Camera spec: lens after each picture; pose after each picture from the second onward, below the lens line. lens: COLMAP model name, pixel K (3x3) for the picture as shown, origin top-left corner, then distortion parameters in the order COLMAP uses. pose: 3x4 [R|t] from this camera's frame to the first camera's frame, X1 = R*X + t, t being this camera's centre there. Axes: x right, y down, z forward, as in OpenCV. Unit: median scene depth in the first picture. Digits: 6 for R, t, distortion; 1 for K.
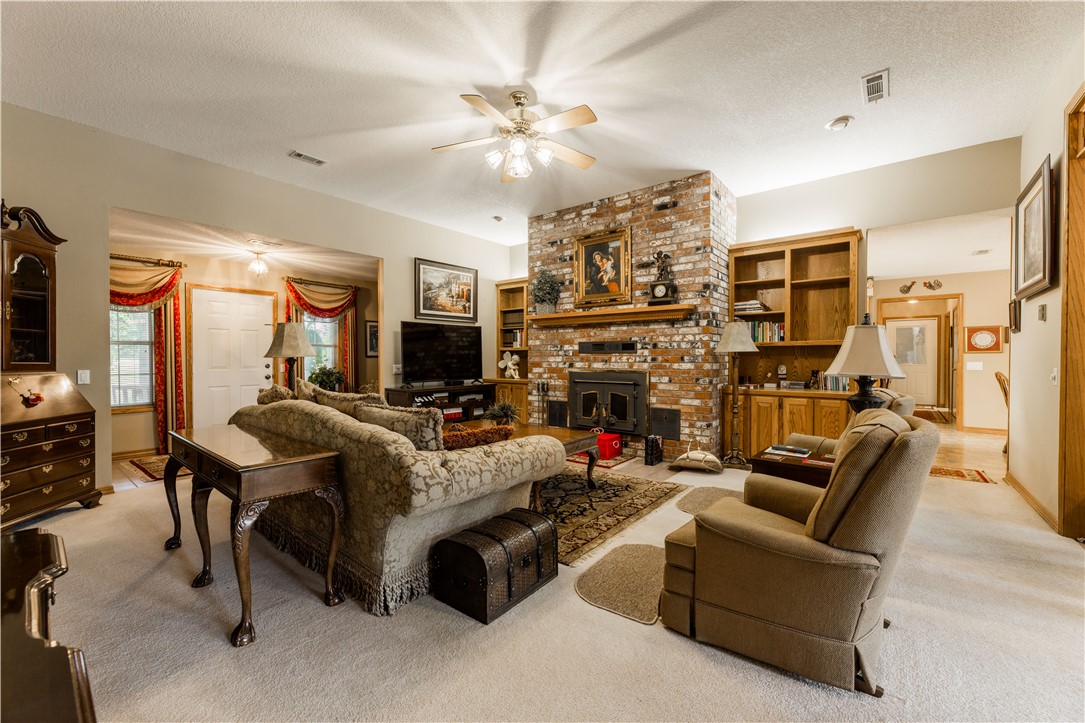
lens RADIAL K [[436.3, 0, 540.2], [0, 436.3, 362.1], [0, 0, 1]] dist [-0.003493, -0.000310]
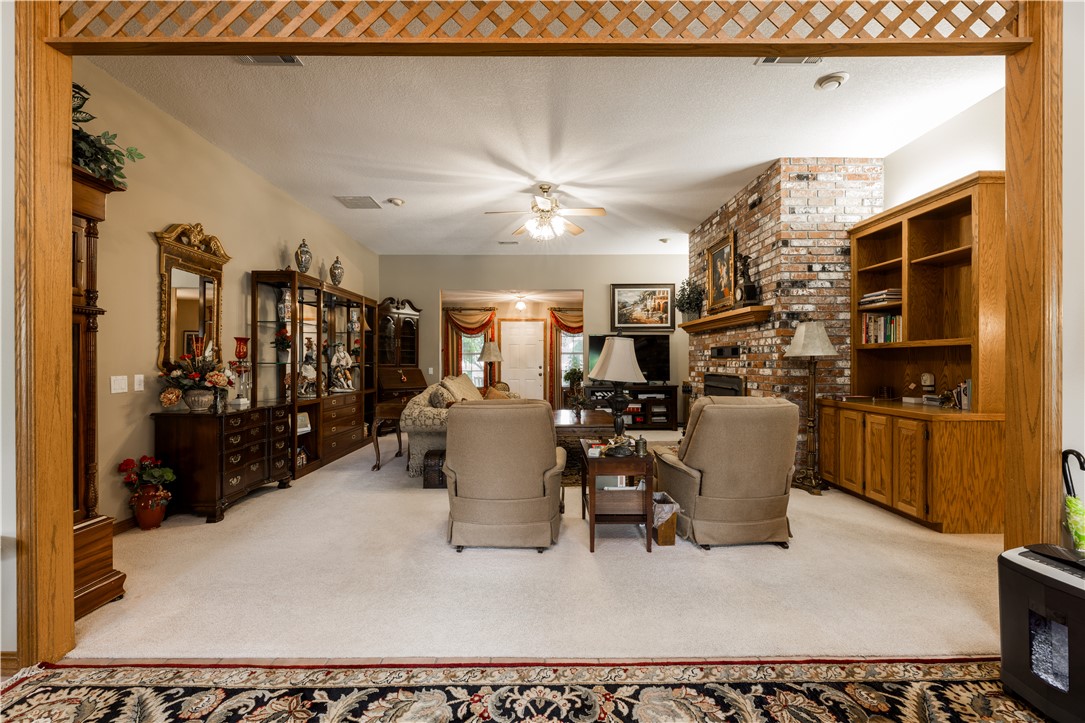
lens RADIAL K [[436.3, 0, 538.8], [0, 436.3, 362.1], [0, 0, 1]] dist [-0.003493, -0.000310]
pose [[0.630733, 0.001699, -0.775998, 0.614190], [-0.007944, 0.999959, -0.004268, -0.002855], [0.775959, 0.008857, 0.630721, 0.028603]]
